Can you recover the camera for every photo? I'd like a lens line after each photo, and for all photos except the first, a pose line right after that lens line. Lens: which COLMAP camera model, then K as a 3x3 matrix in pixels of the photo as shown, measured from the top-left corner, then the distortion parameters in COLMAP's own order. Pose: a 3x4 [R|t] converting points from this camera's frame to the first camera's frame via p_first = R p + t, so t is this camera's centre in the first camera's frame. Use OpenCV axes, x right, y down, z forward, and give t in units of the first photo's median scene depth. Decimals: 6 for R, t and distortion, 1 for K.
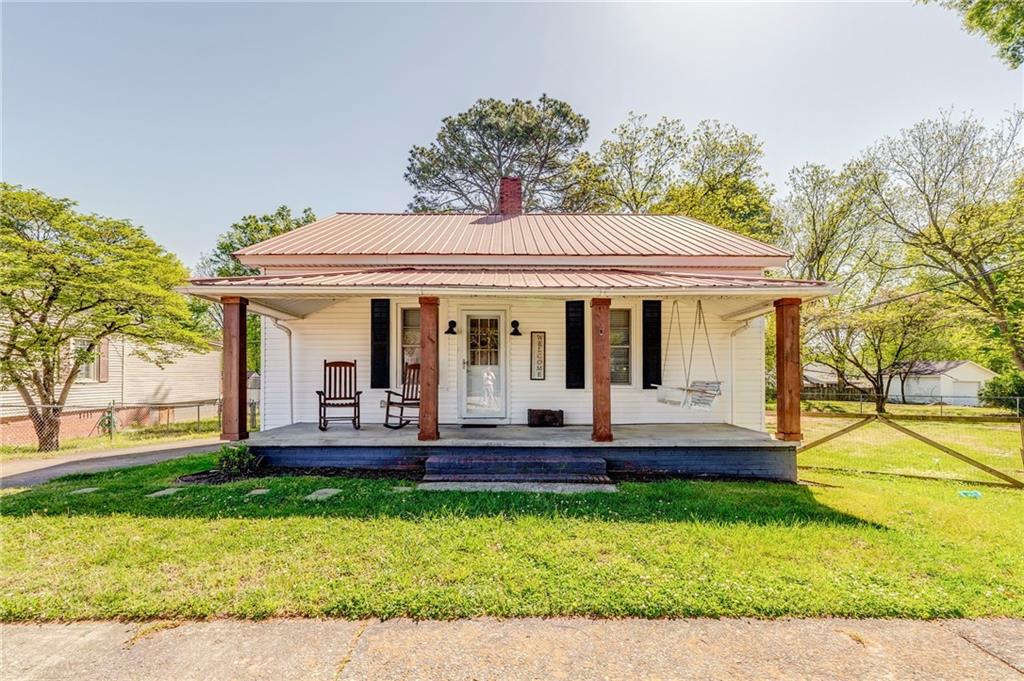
lens RADIAL K [[442.1, 0, 507.1], [0, 442.1, 348.8], [0, 0, 1]] dist [0.006908, -0.000165]
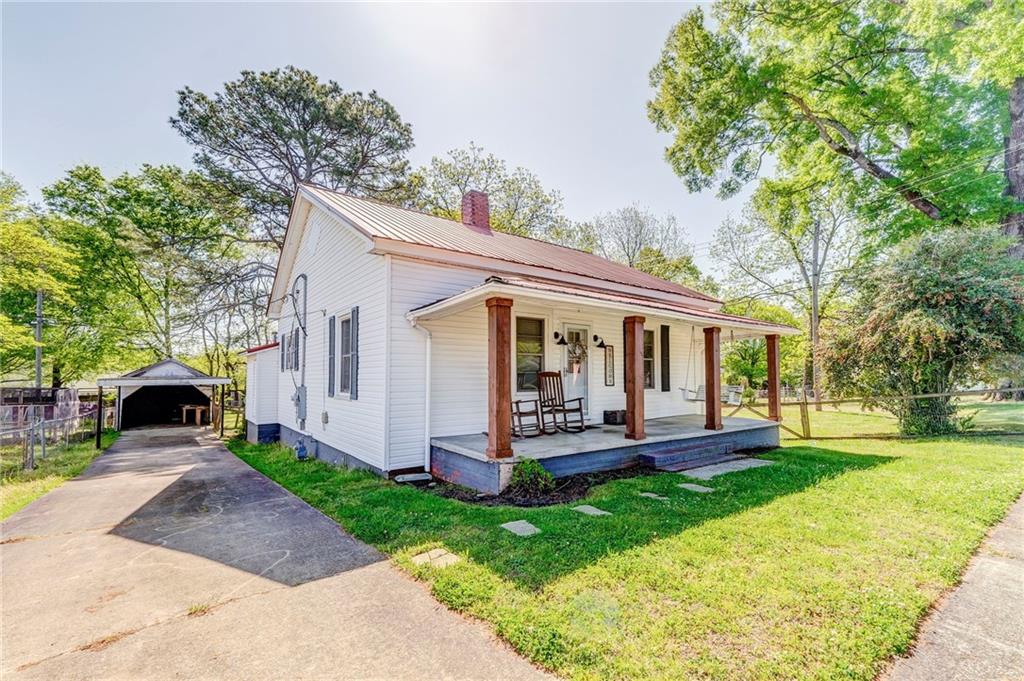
lens RADIAL K [[442.1, 0, 507.1], [0, 442.1, 348.8], [0, 0, 1]] dist [0.006908, -0.000165]
pose [[0.808594, 0.036046, 0.587262, -0.840907], [-0.026572, 0.999340, -0.024751, 0.007190], [-0.587766, 0.004409, 0.809019, 0.201599]]
